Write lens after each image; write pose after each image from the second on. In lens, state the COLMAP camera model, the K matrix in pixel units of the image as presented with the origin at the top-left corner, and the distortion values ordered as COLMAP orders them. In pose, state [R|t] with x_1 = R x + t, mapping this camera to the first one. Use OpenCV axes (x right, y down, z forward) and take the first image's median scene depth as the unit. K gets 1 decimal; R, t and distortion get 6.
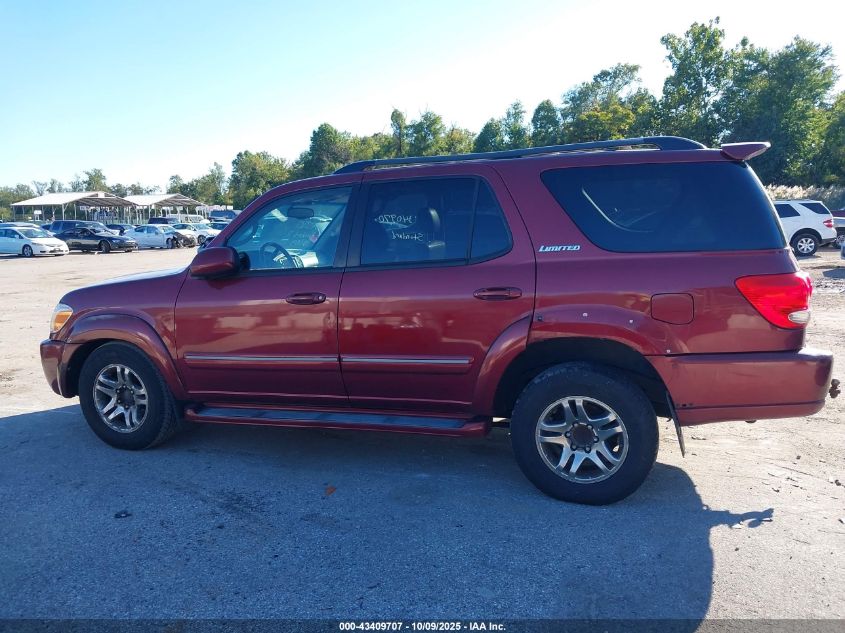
lens RADIAL K [[678.7, 0, 422.5], [0, 678.7, 316.5], [0, 0, 1]] dist [0.011095, 0.000972]
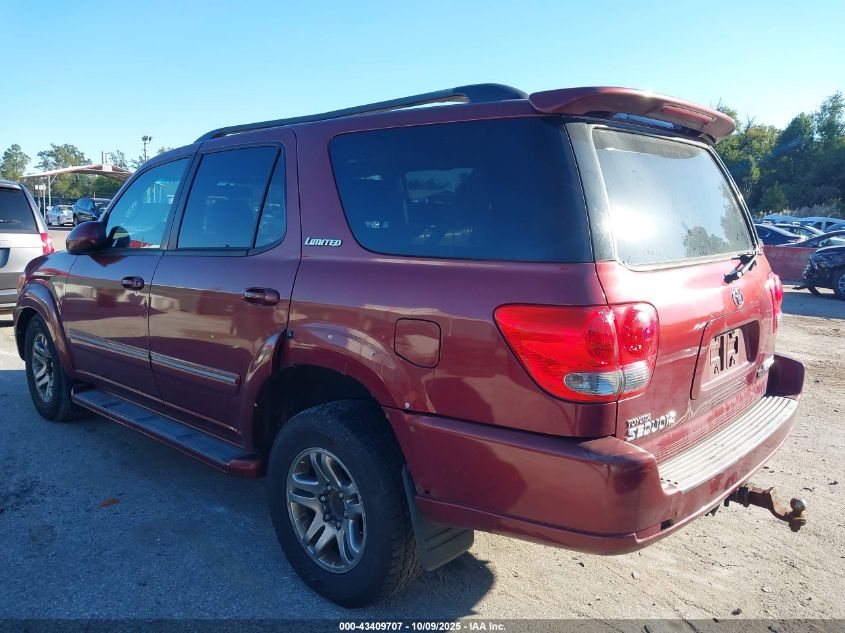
lens RADIAL K [[683.0, 0, 422.5], [0, 683.0, 316.5], [0, 0, 1]] dist [-0.004744, -0.003489]
pose [[0.915404, 0.109071, -0.387478, 0.574880], [-0.108165, 0.993838, 0.024219, -0.049381], [0.387732, 0.019742, 0.921561, 0.363543]]
